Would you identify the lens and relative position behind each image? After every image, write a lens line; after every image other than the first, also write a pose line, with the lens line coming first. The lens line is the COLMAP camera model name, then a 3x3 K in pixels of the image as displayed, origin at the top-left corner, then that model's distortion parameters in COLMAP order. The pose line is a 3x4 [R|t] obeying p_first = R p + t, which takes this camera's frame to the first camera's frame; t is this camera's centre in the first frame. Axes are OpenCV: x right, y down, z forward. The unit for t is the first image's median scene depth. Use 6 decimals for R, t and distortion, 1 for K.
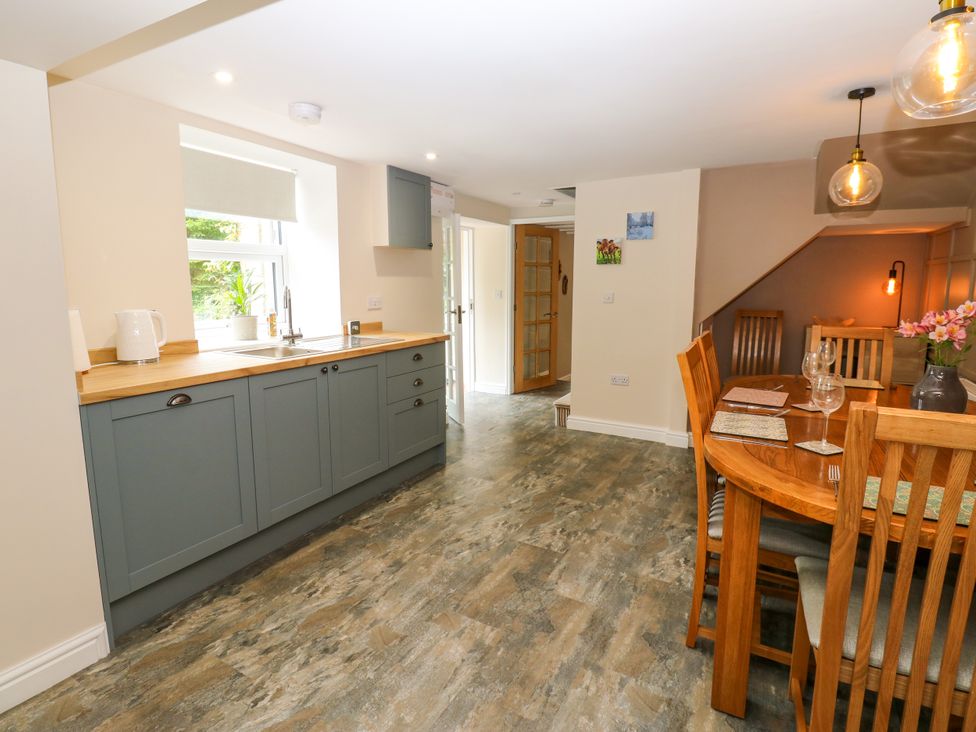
lens RADIAL K [[510.5, 0, 488.0], [0, 510.5, 358.5], [0, 0, 1]] dist [-0.004270, -0.009675]
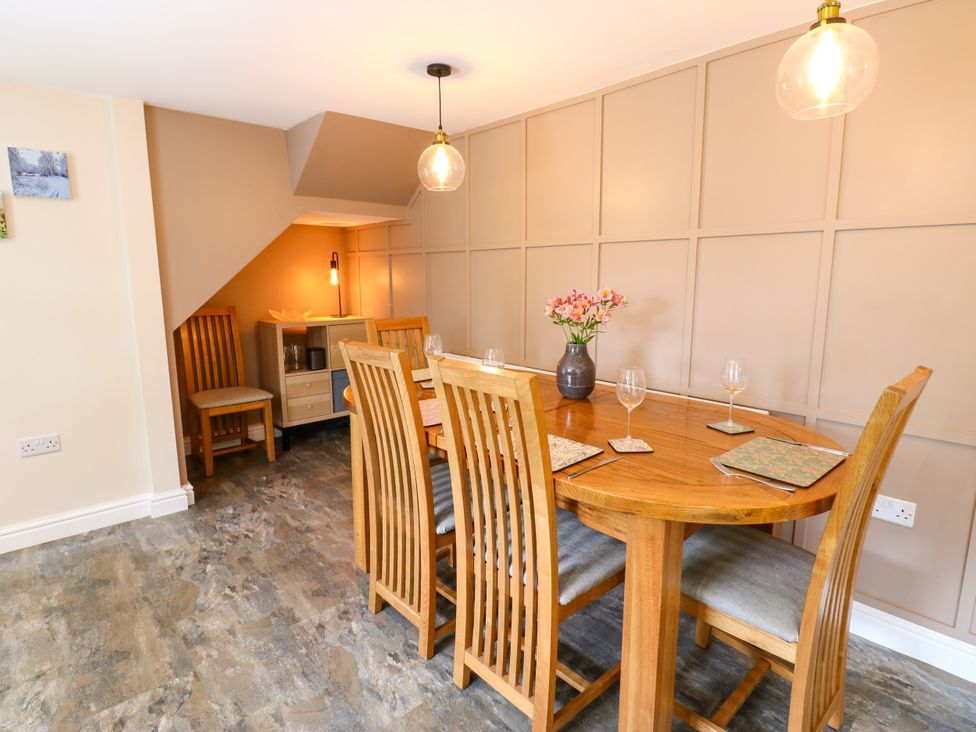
lens RADIAL K [[510.5, 0, 498.5], [0, 510.5, 354.3], [0, 0, 1]] dist [-0.004270, -0.009675]
pose [[0.297130, -0.147082, 0.943441, -0.138599], [0.140226, 0.984073, 0.109253, -0.062431], [-0.944484, 0.099832, 0.313022, 0.442790]]
